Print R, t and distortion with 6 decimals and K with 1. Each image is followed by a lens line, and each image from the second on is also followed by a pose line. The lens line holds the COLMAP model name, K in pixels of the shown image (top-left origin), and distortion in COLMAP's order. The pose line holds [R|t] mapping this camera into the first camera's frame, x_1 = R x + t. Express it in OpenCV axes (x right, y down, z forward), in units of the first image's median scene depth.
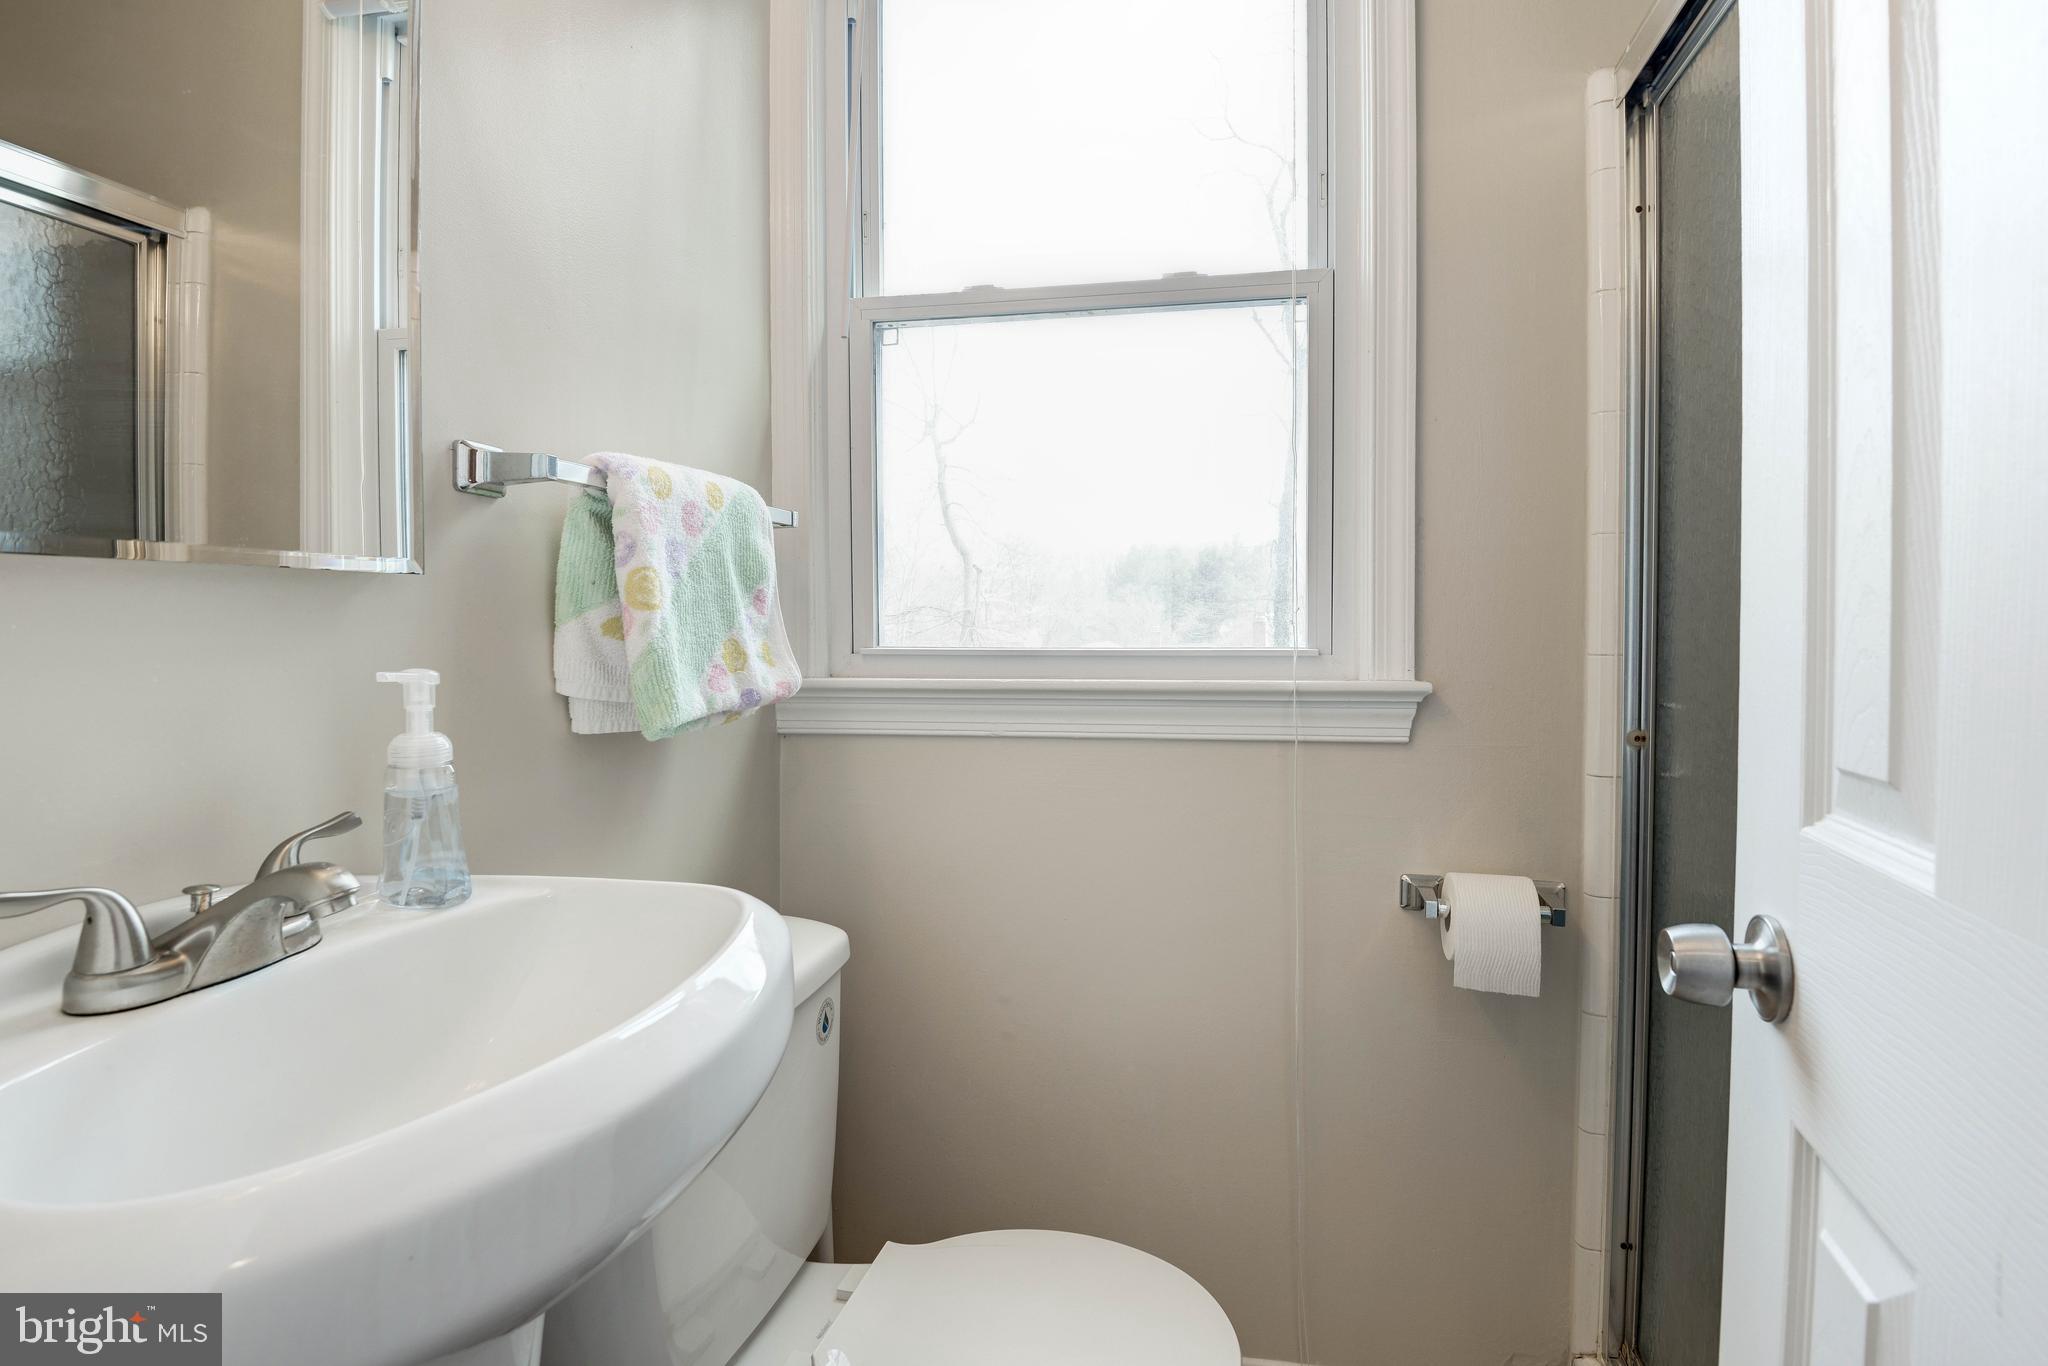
lens RADIAL K [[981.0, 0, 1027.8], [0, 981.0, 642.1], [0, 0, 1]] dist [-0.030809, -0.000794]
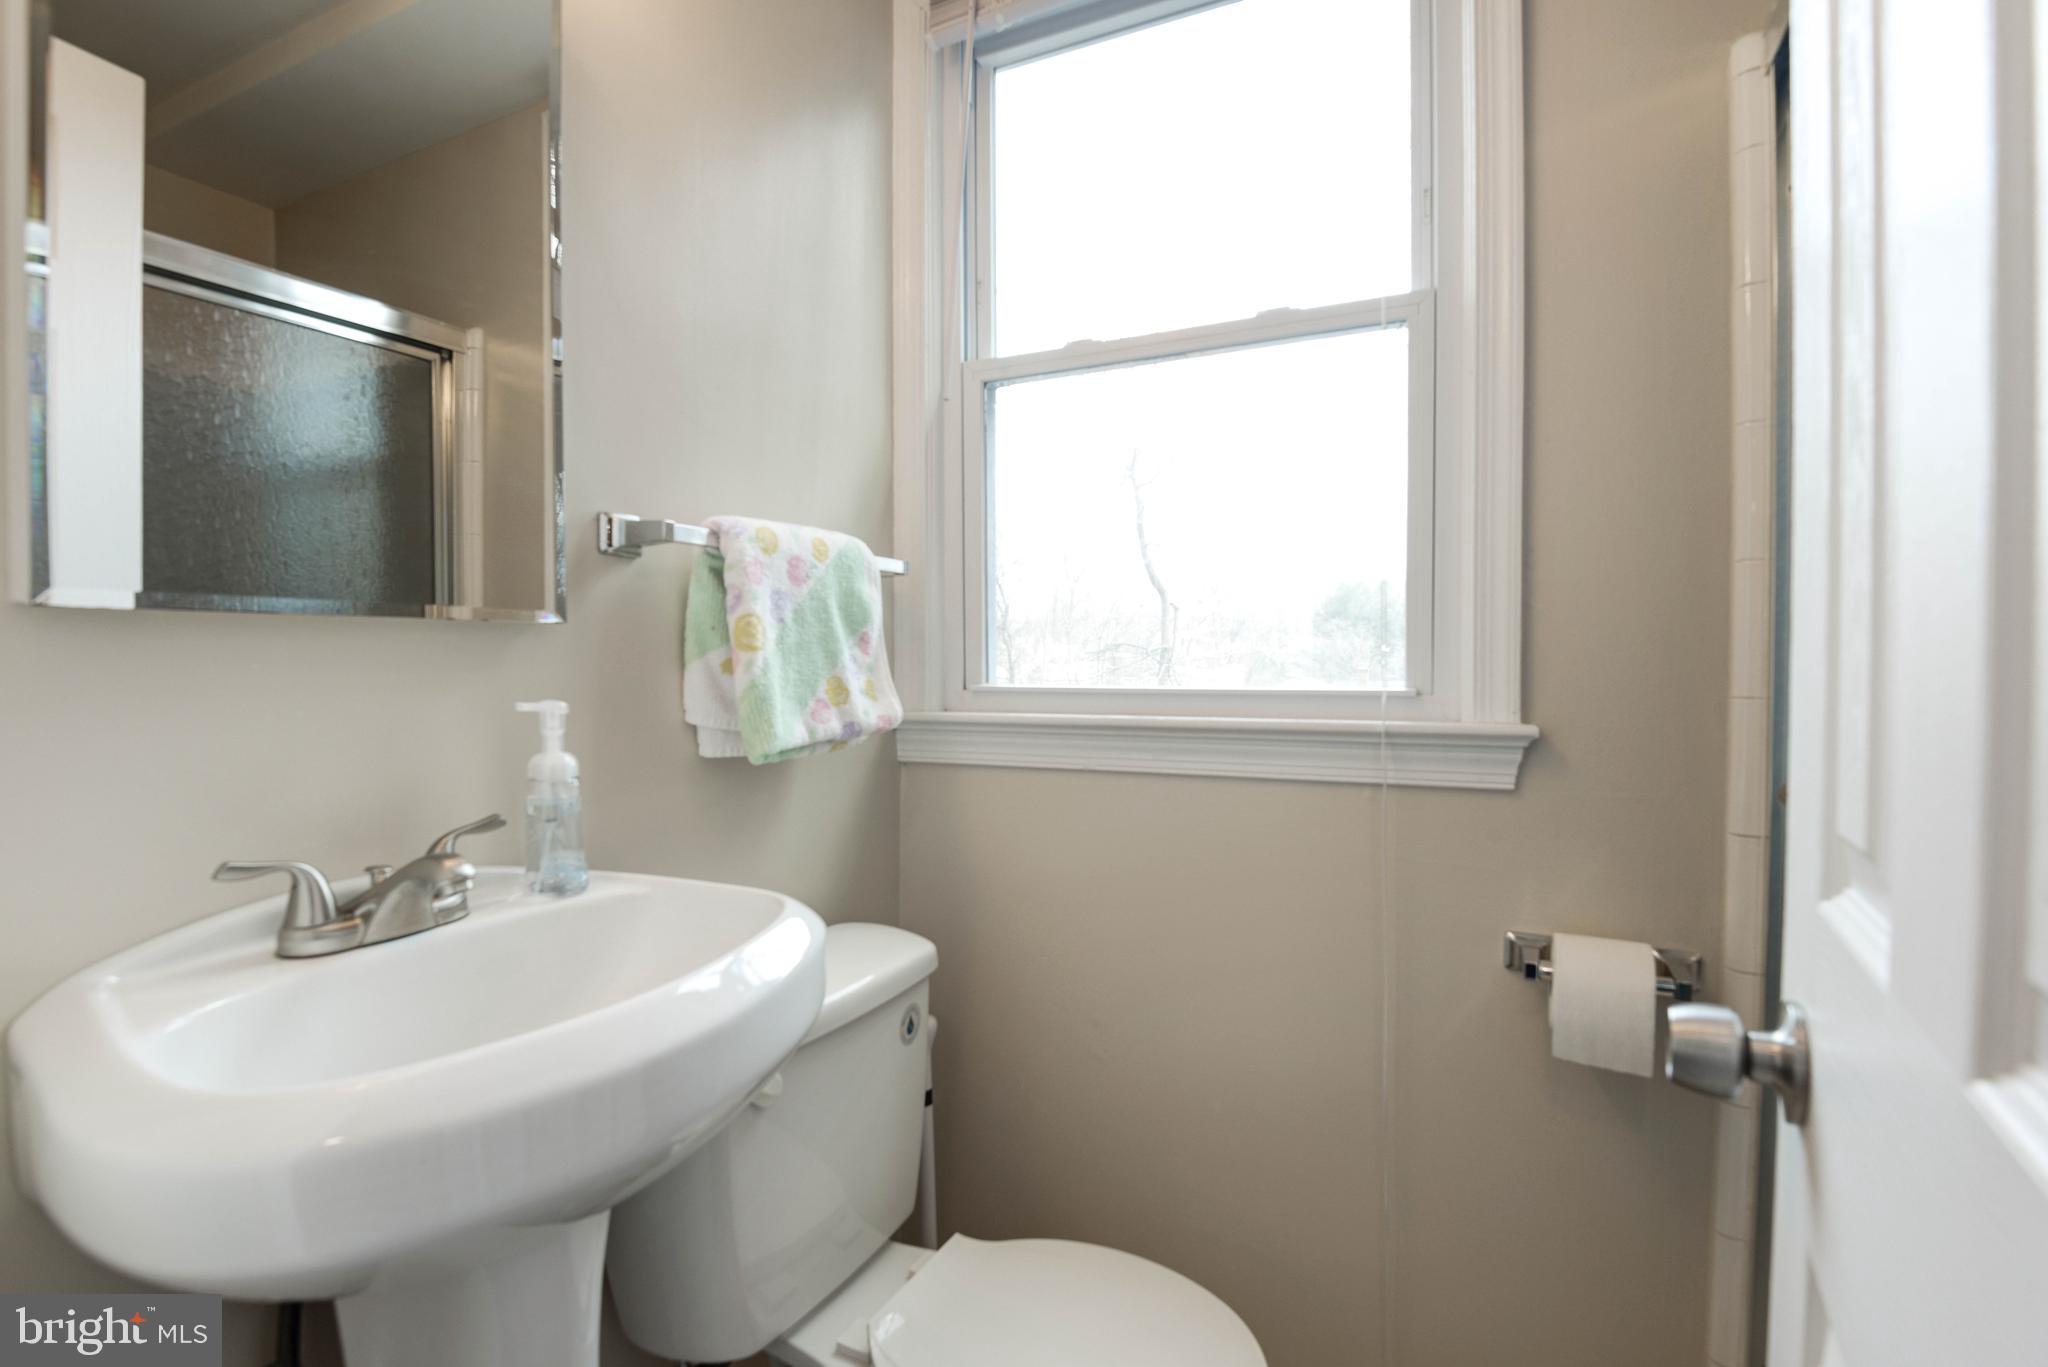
lens RADIAL K [[970.9, 0, 1082.1], [0, 970.9, 676.8], [0, 0, 1]] dist [-0.024189, -0.000760]
pose [[0.964295, 0.004536, -0.264791, 0.270410], [-0.004197, 0.999989, 0.001845, -0.006158], [0.264797, -0.000668, 0.964304, -0.000601]]
